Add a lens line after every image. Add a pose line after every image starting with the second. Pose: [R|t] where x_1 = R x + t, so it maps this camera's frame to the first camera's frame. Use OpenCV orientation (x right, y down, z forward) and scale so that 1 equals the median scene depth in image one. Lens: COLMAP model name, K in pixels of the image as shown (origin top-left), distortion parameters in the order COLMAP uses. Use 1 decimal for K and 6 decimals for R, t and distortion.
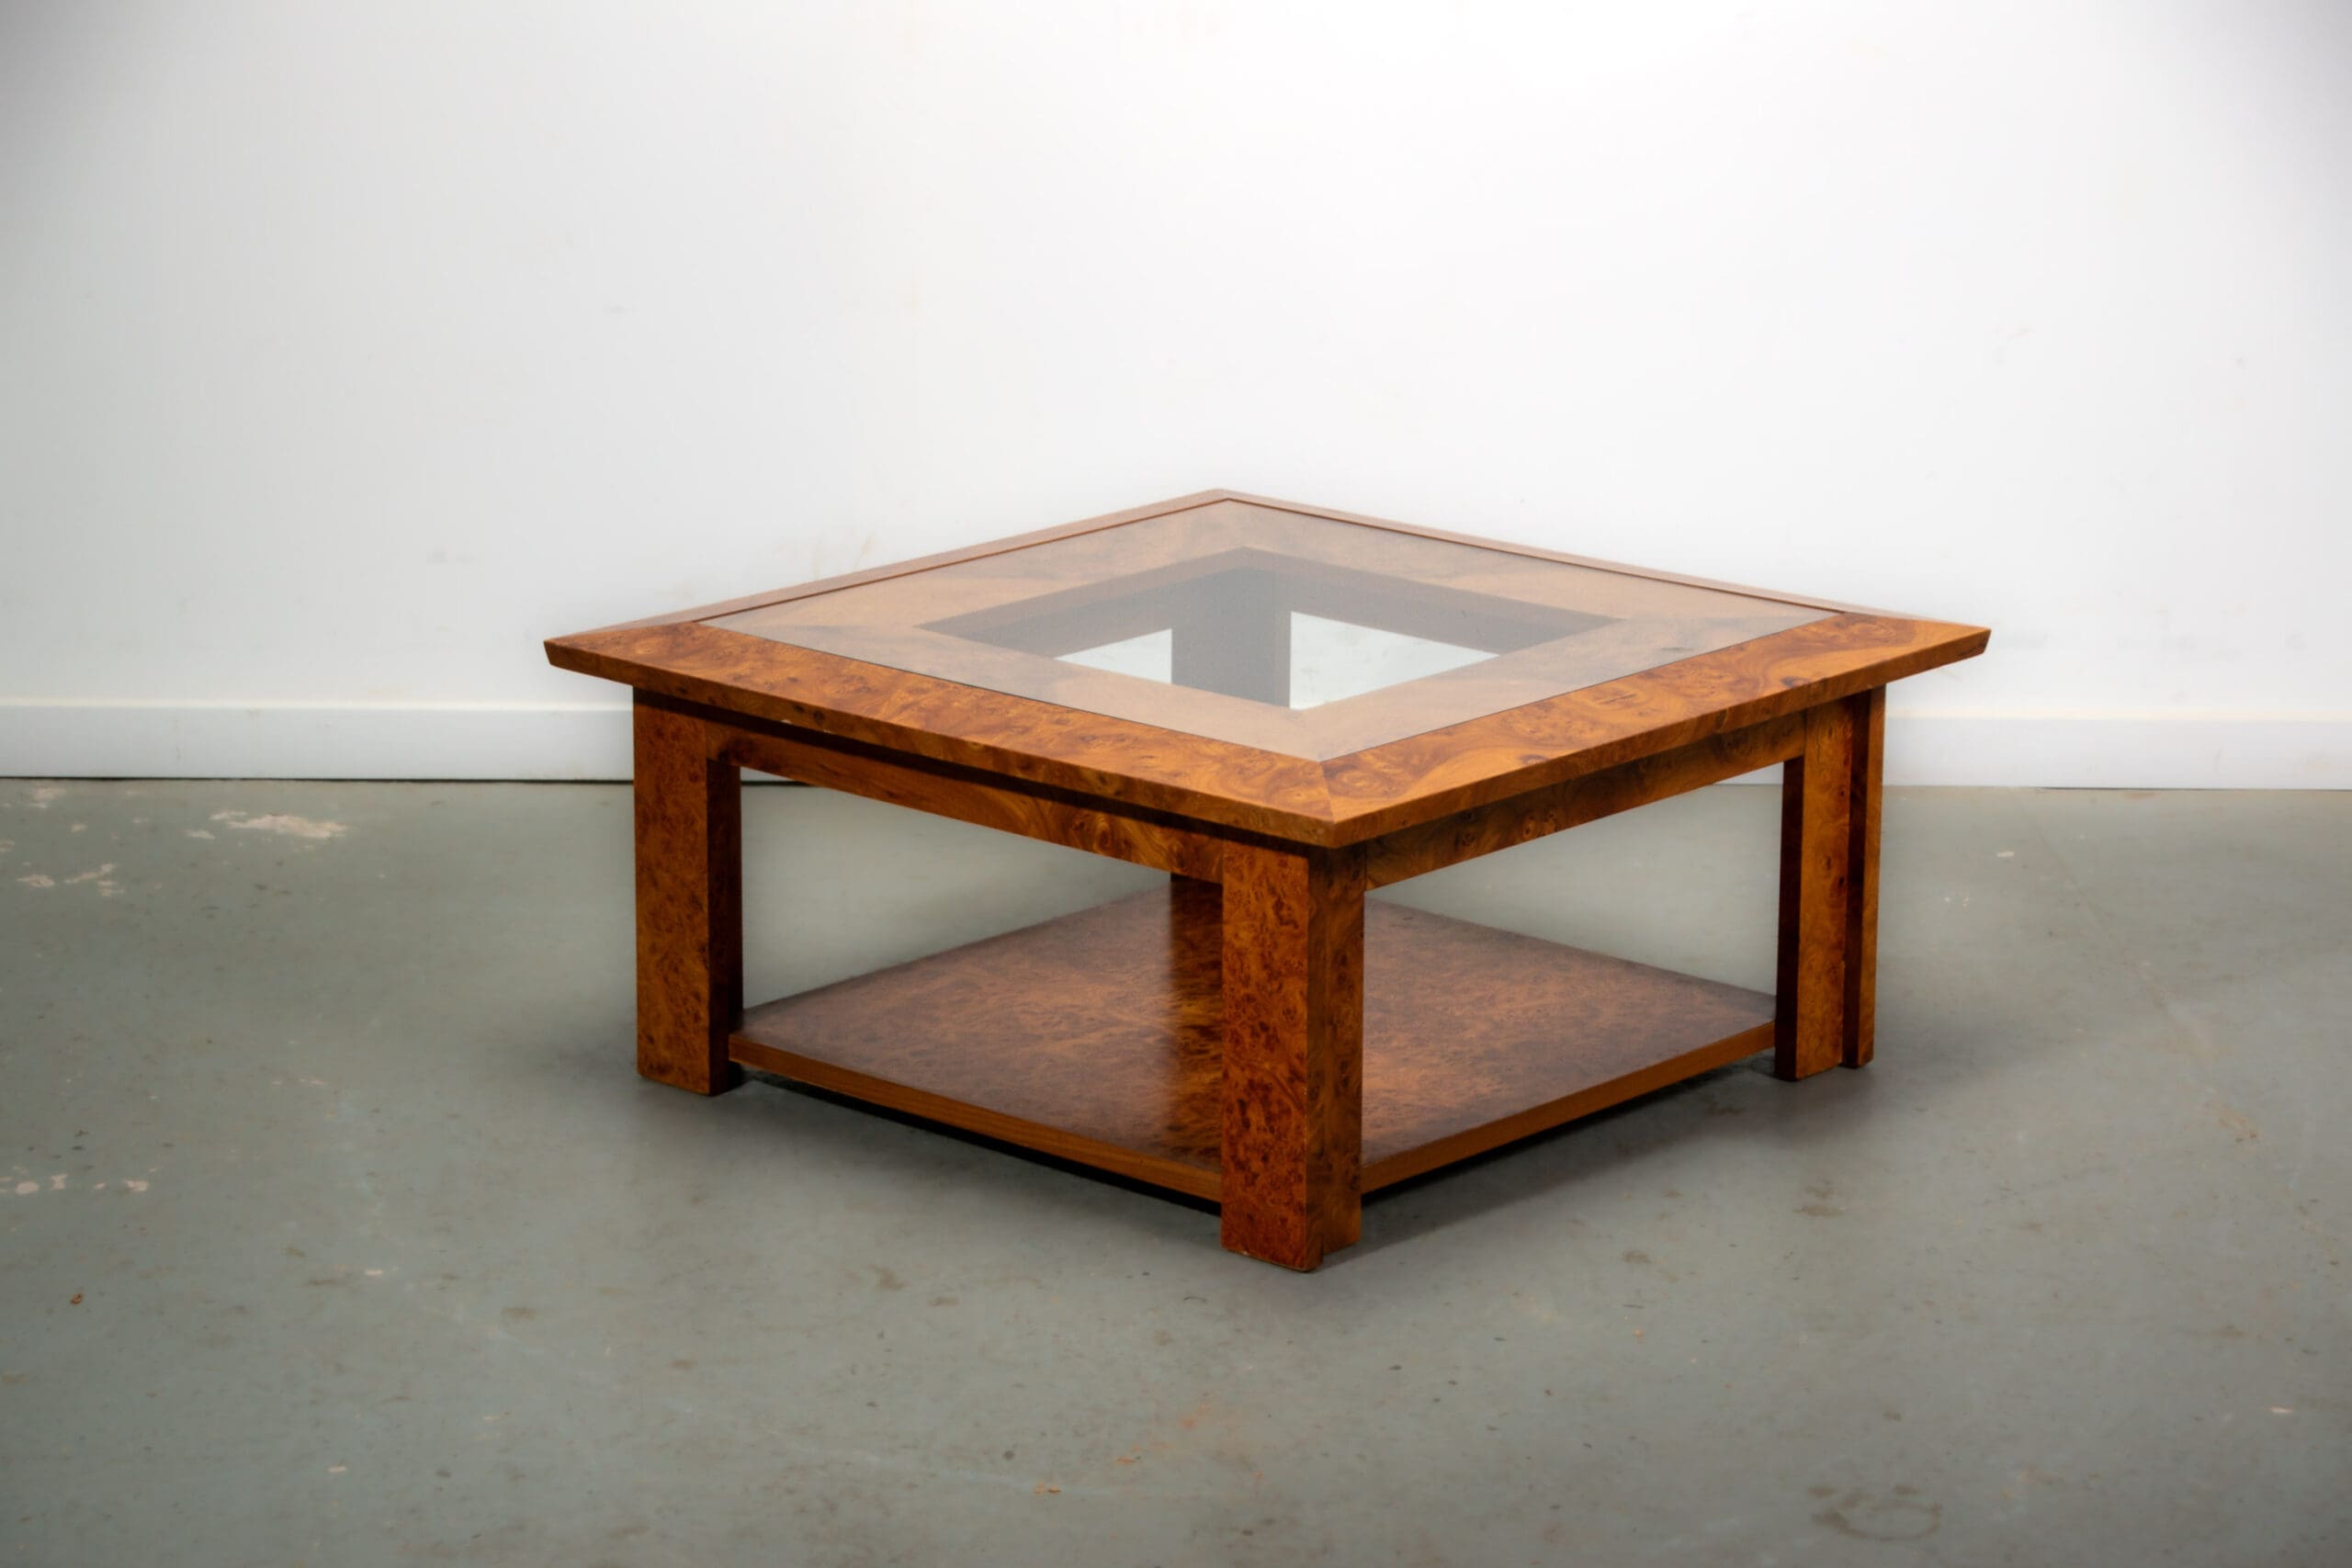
lens RADIAL K [[6292.2, 0, 1152.8], [0, 6292.2, 861.6], [0, 0, 1]] dist [0.699753, 2.190199]
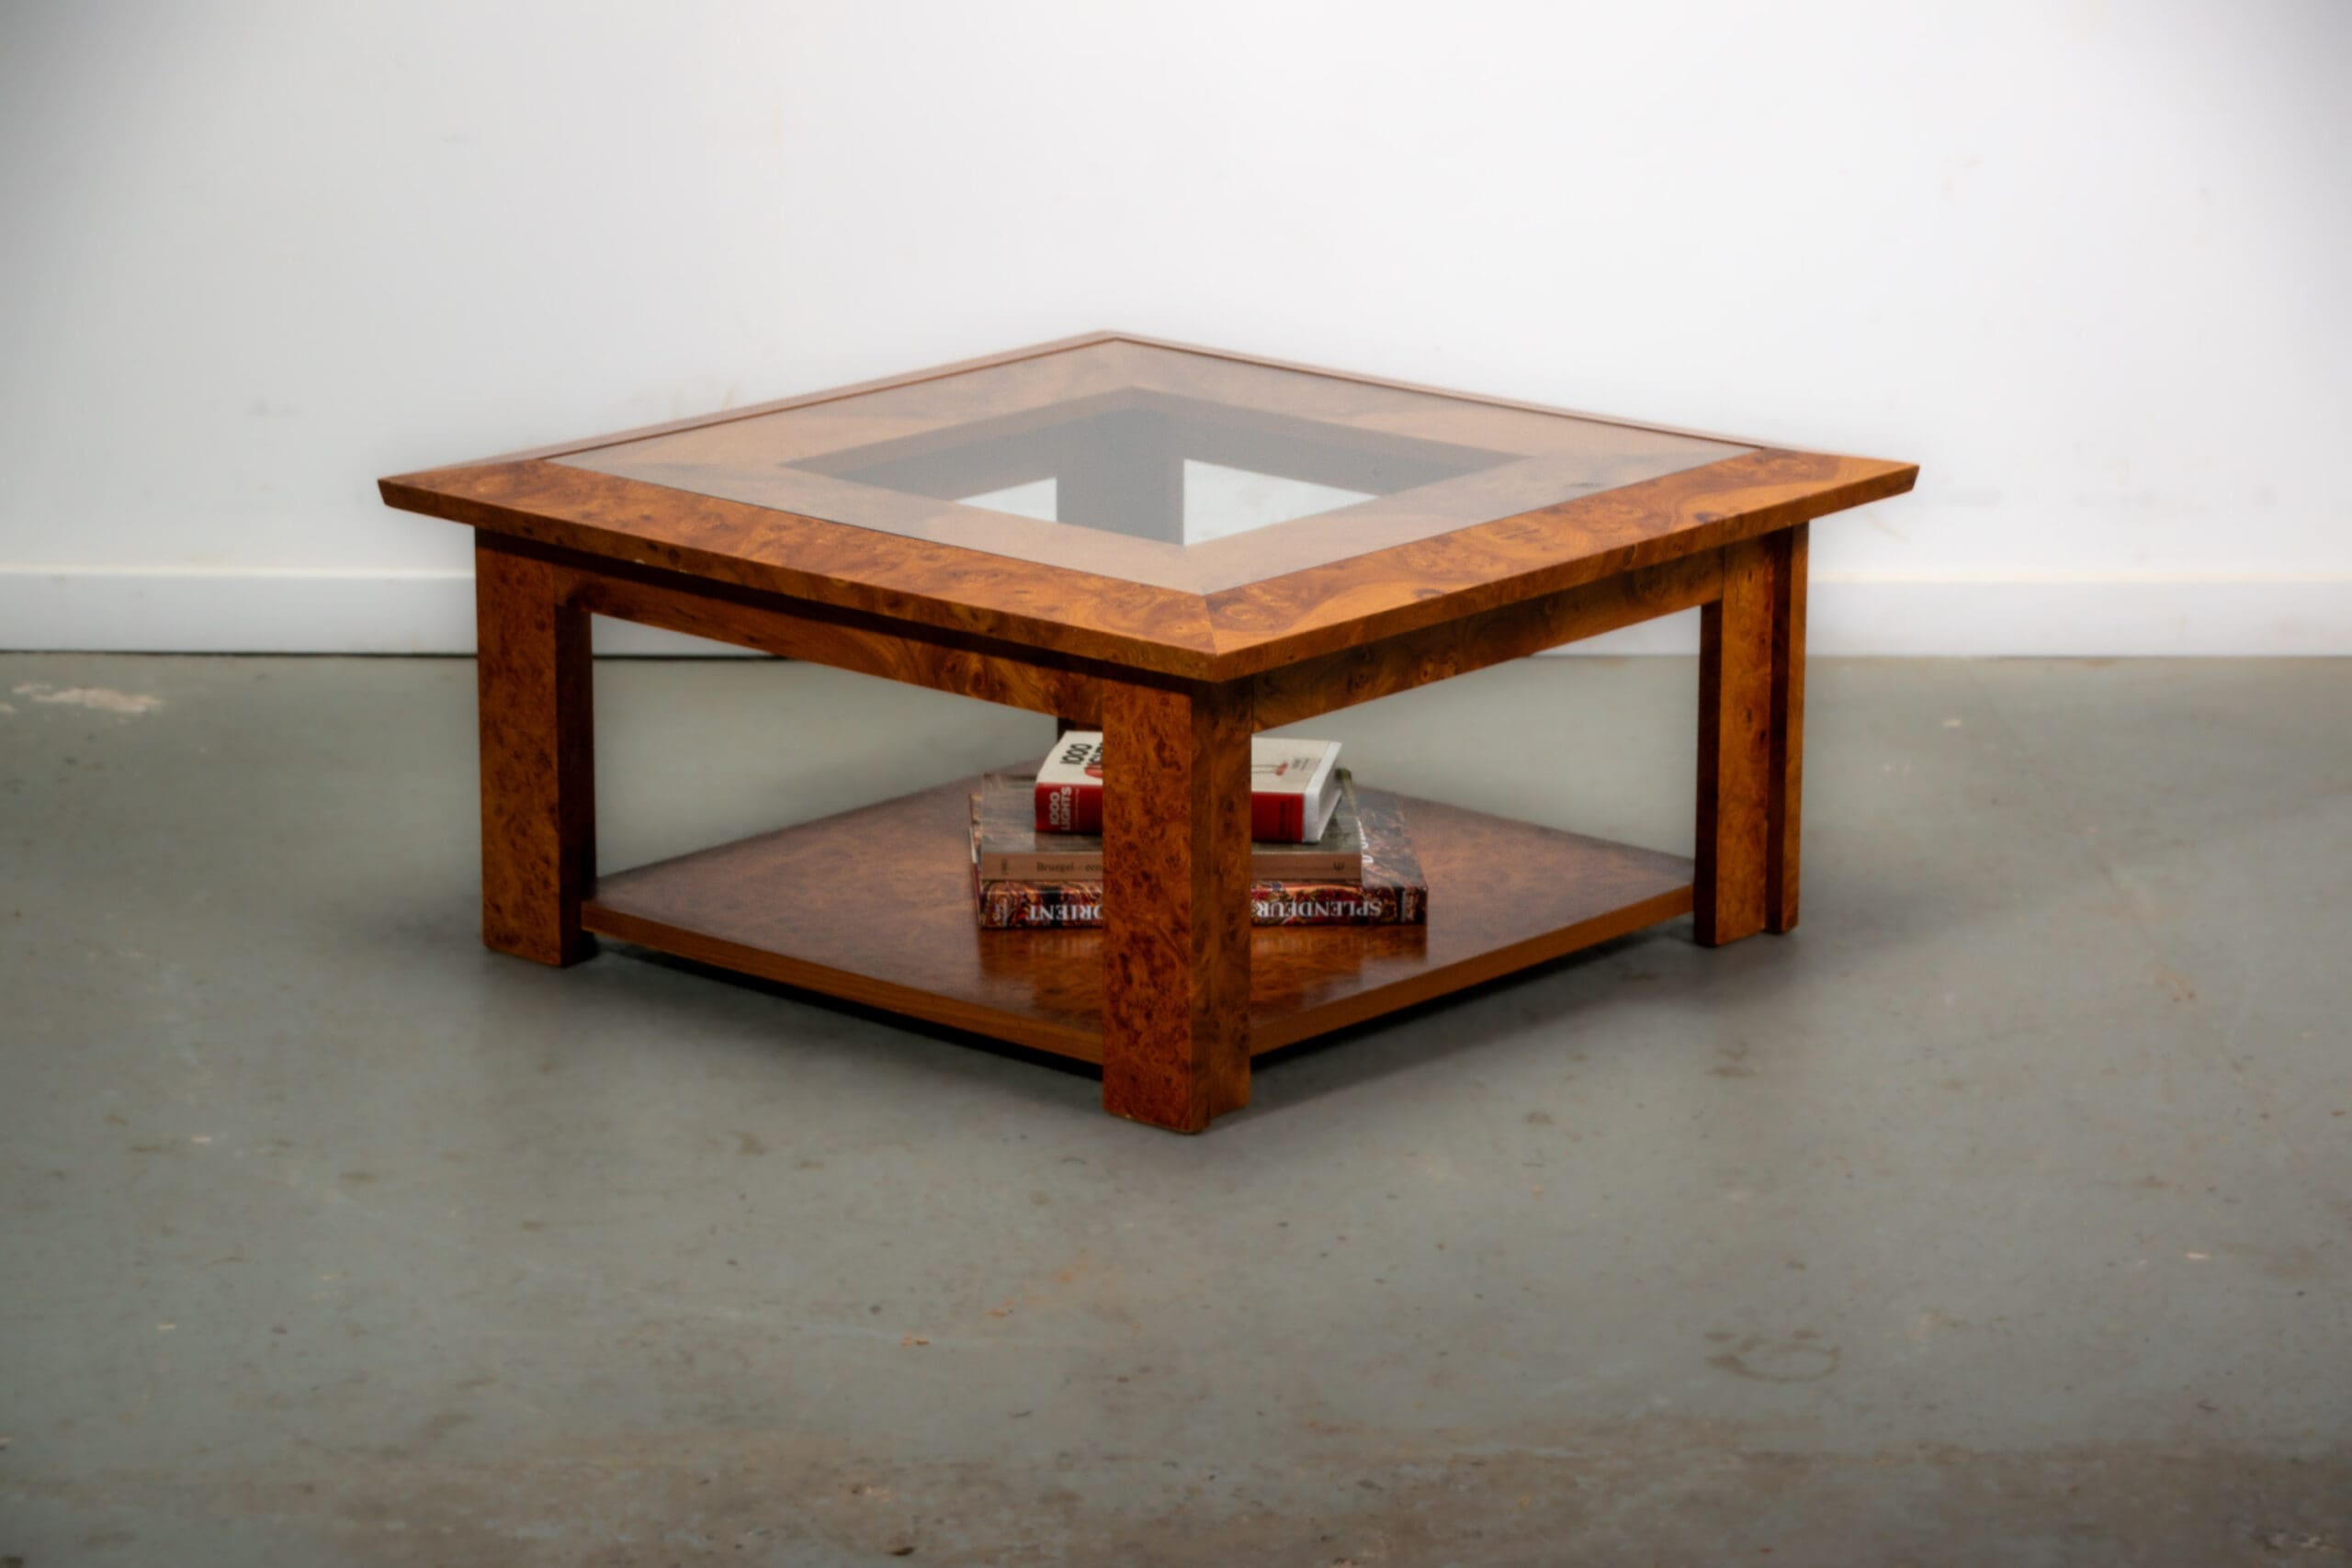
lens RADIAL K [[7343.7, 0, 1181.1], [0, 7343.7, 880.9], [0, 0, 1]] dist [0.988737, 1.916782]
pose [[0.999919, -0.004549, 0.011901, 0.009428], [0.004562, 0.999989, -0.001063, 0.027321], [-0.011896, 0.001117, 0.999929, -0.104408]]
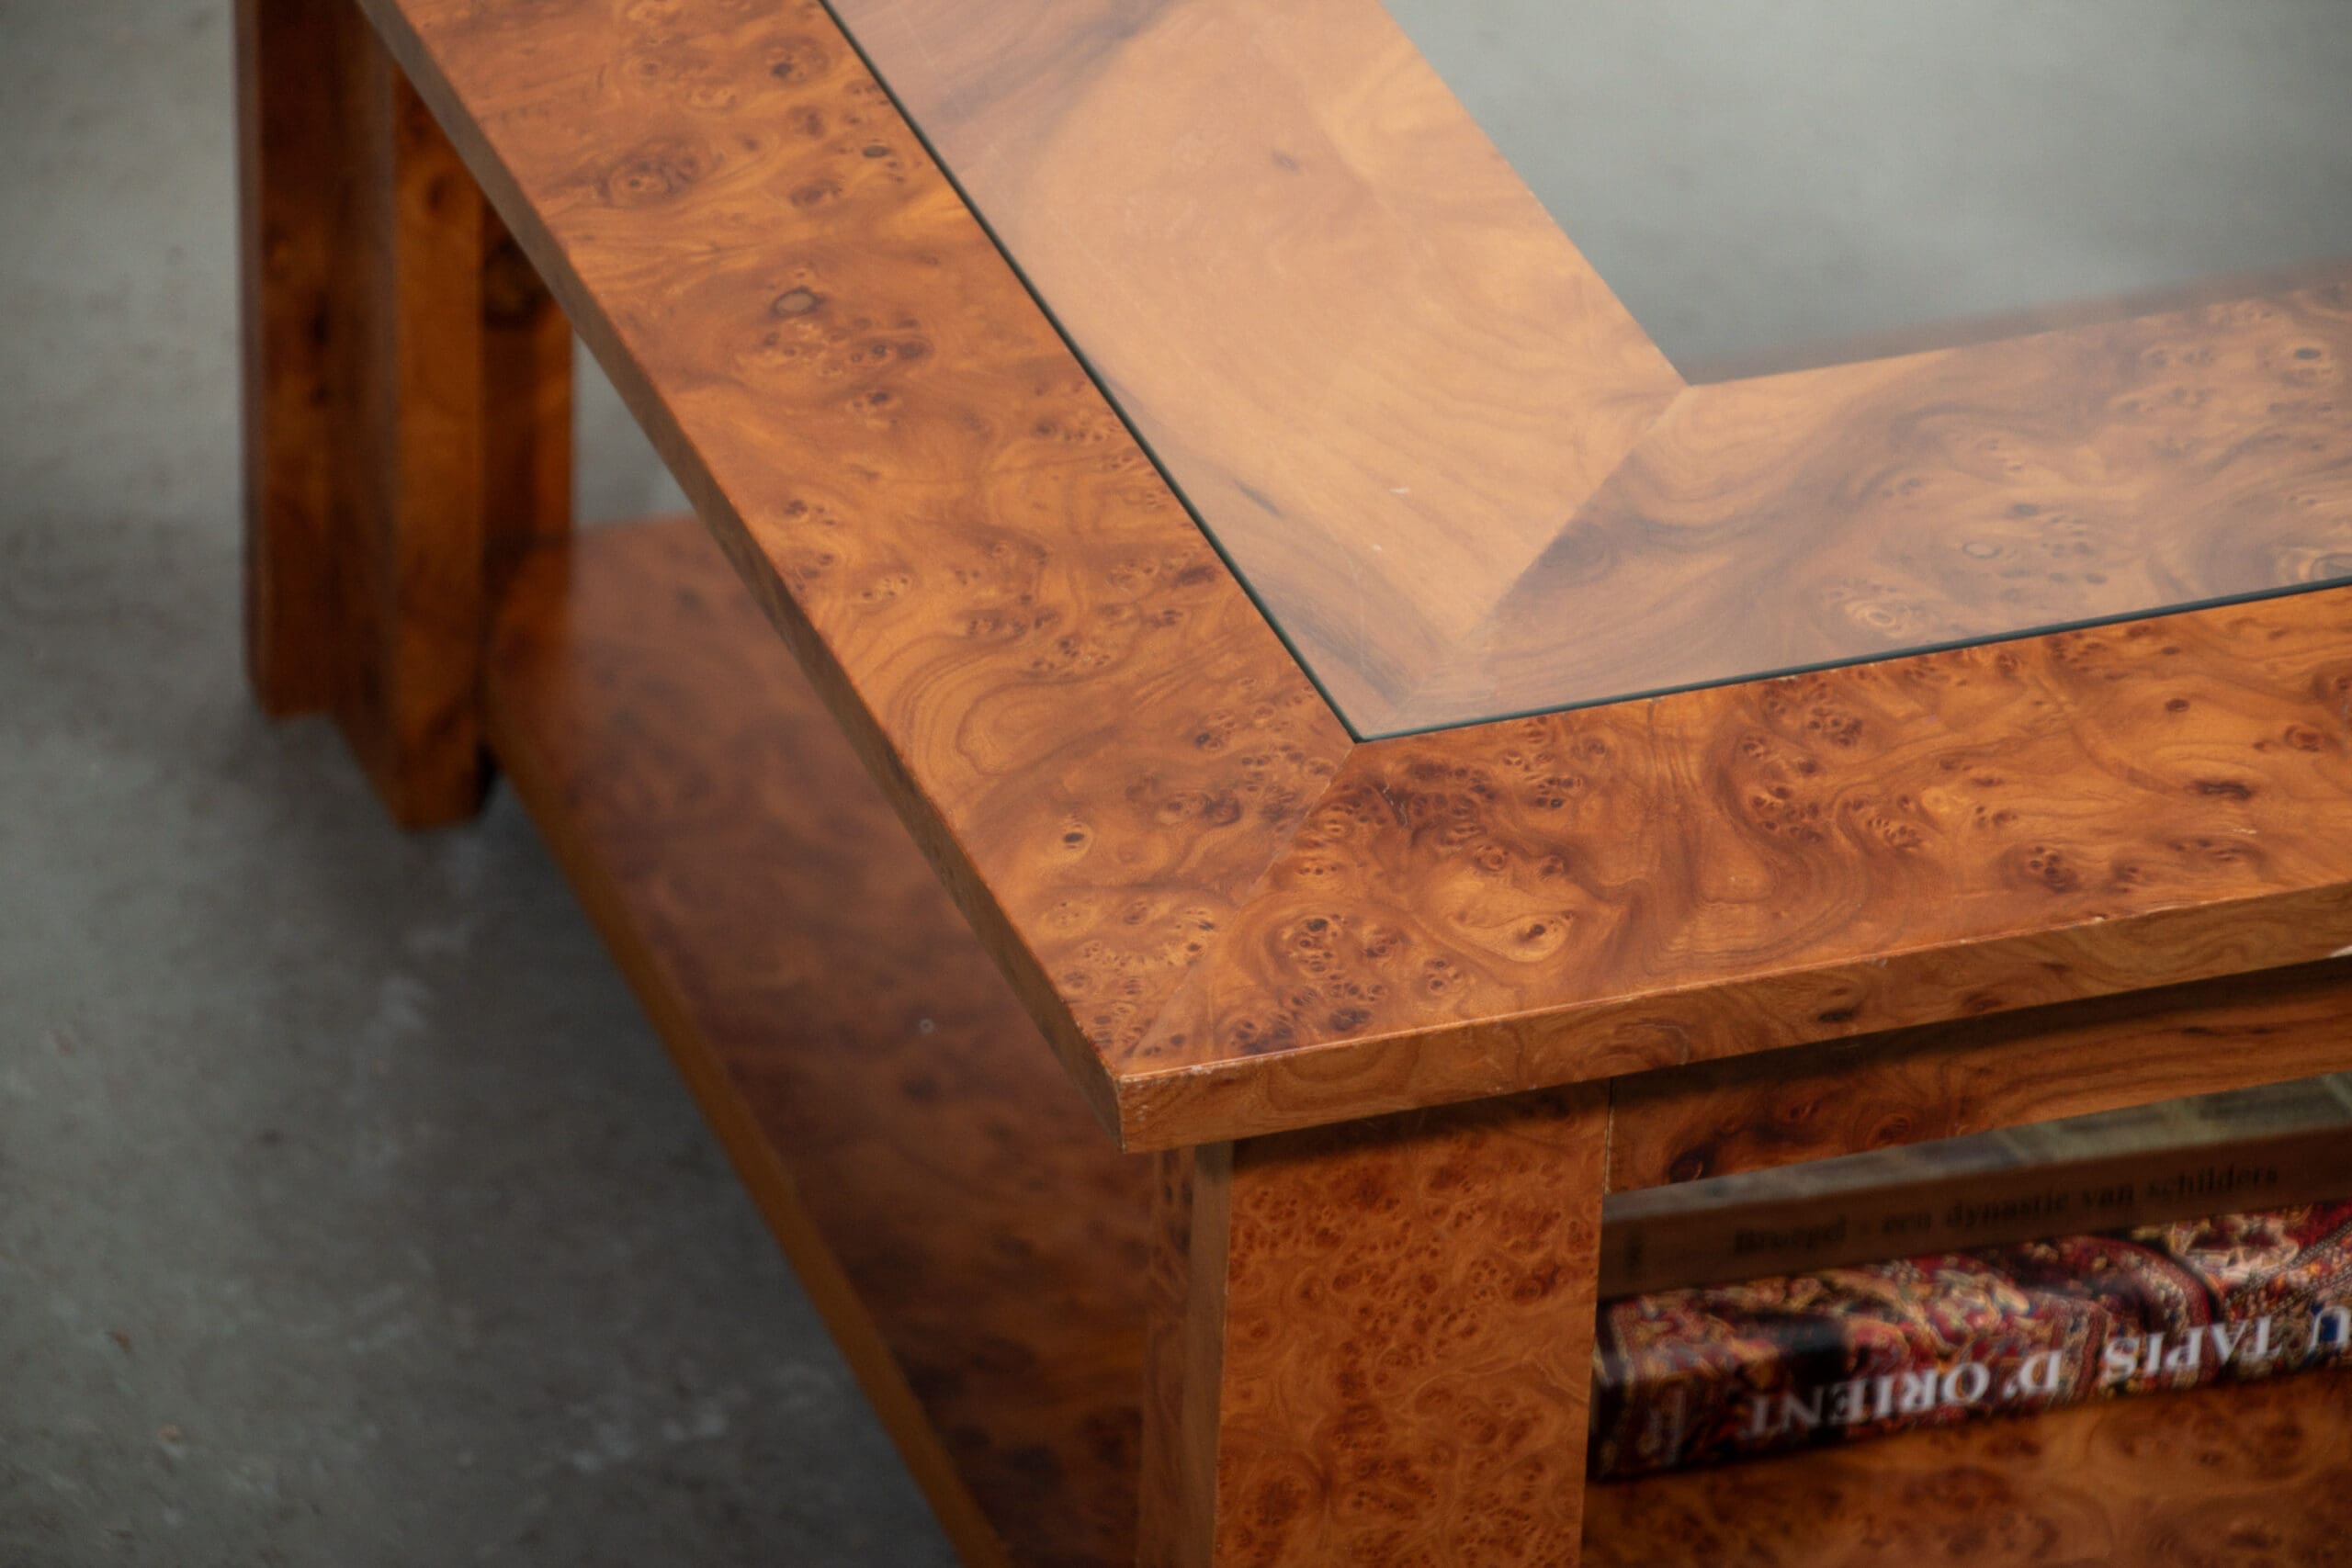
lens RADIAL K [[11059.0, 0, 1228.0], [0, 11059.0, 875.7], [0, 0, 1]] dist [2.071814, 4.713477]
pose [[0.466890, -0.461562, 0.754304, -0.431298], [0.201548, 0.886071, 0.417440, -0.229601], [-0.861041, -0.042870, 0.506725, 0.816440]]
